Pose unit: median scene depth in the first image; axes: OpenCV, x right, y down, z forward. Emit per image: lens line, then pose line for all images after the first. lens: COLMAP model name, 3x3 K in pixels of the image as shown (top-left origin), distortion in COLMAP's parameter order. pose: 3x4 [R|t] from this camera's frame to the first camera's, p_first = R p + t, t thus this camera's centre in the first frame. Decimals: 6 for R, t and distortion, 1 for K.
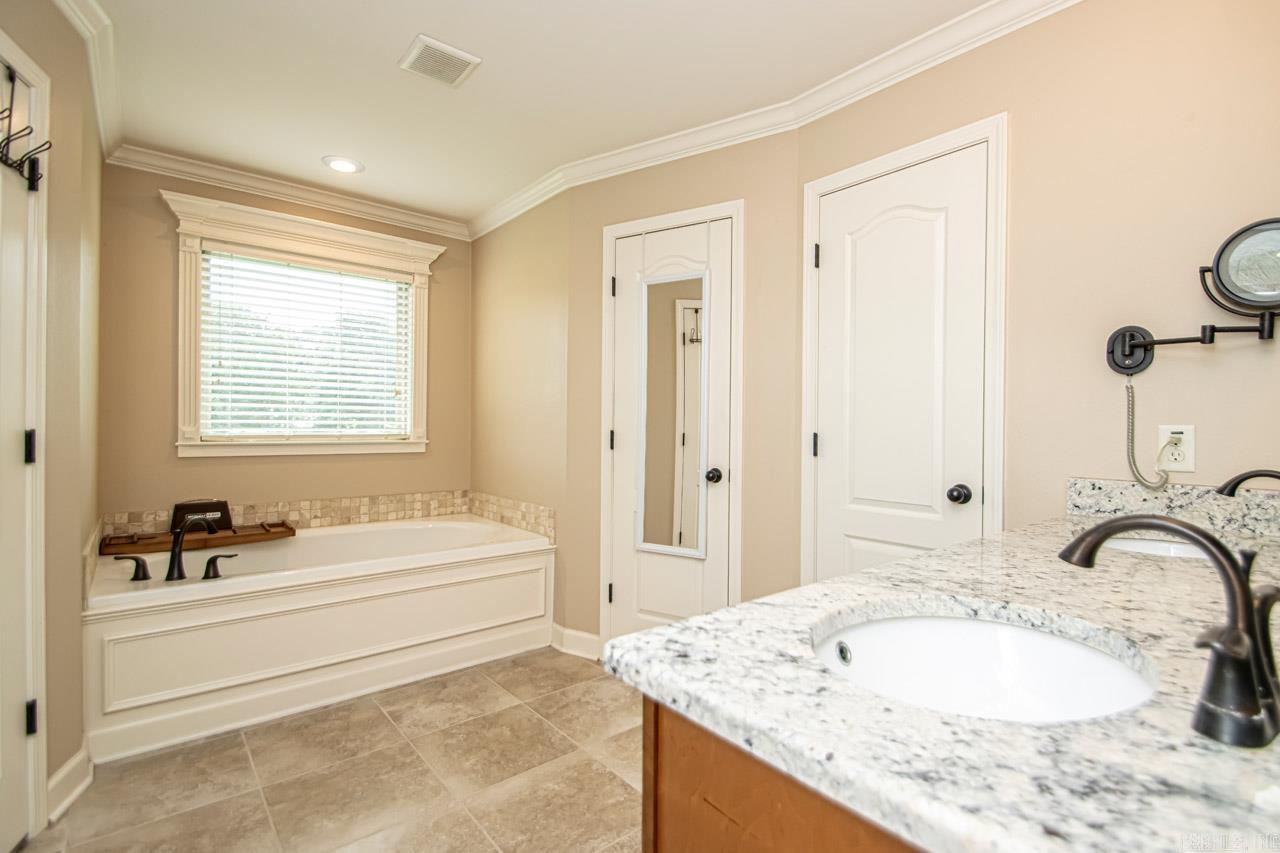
lens RADIAL K [[596.8, 0, 657.2], [0, 596.8, 428.4], [0, 0, 1]] dist [0.002463, -0.012799]
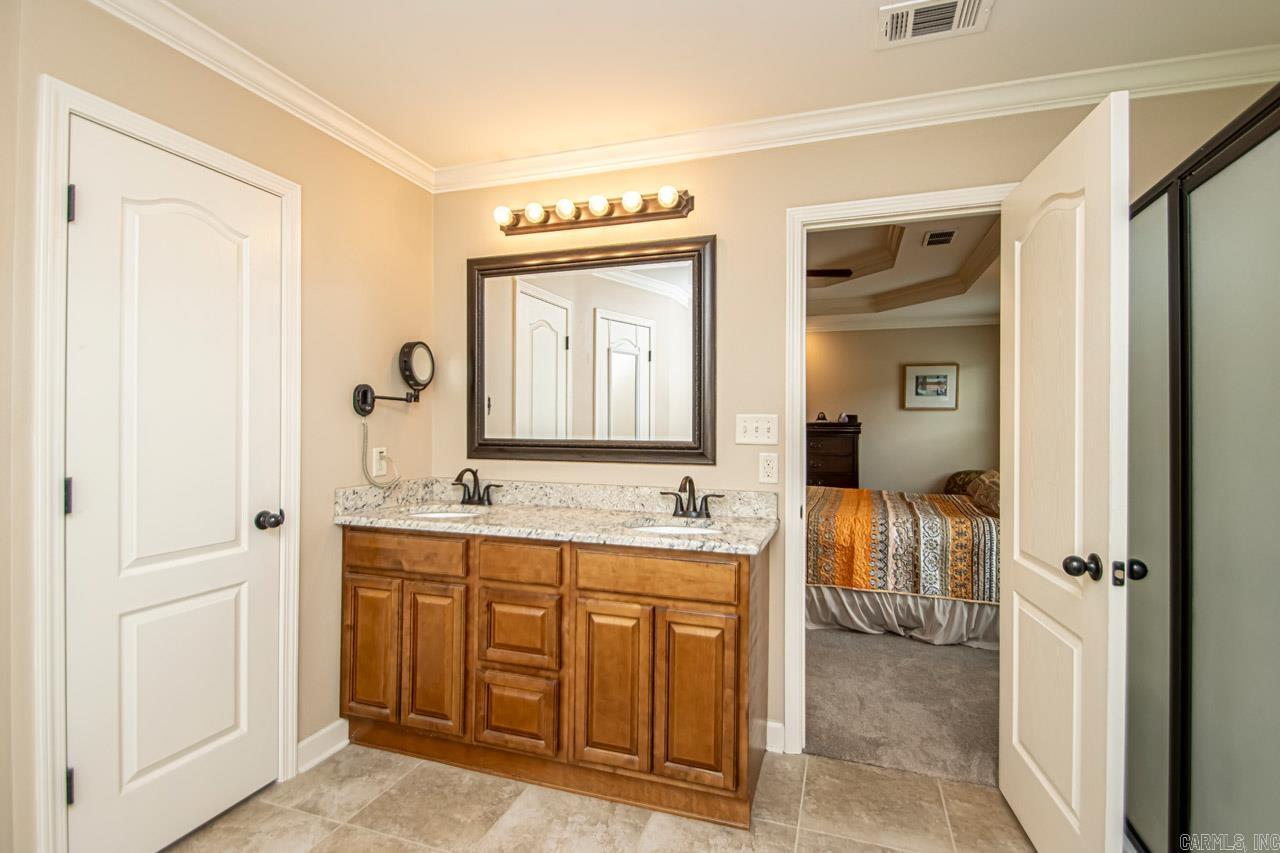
lens RADIAL K [[596.8, 0, 657.2], [0, 596.8, 428.4], [0, 0, 1]] dist [0.002463, -0.012799]
pose [[-0.520880, -0.015096, 0.853496, -0.905896], [-0.004709, 0.999879, 0.014811, -0.084484], [-0.853617, 0.003695, -0.520888, 1.156300]]
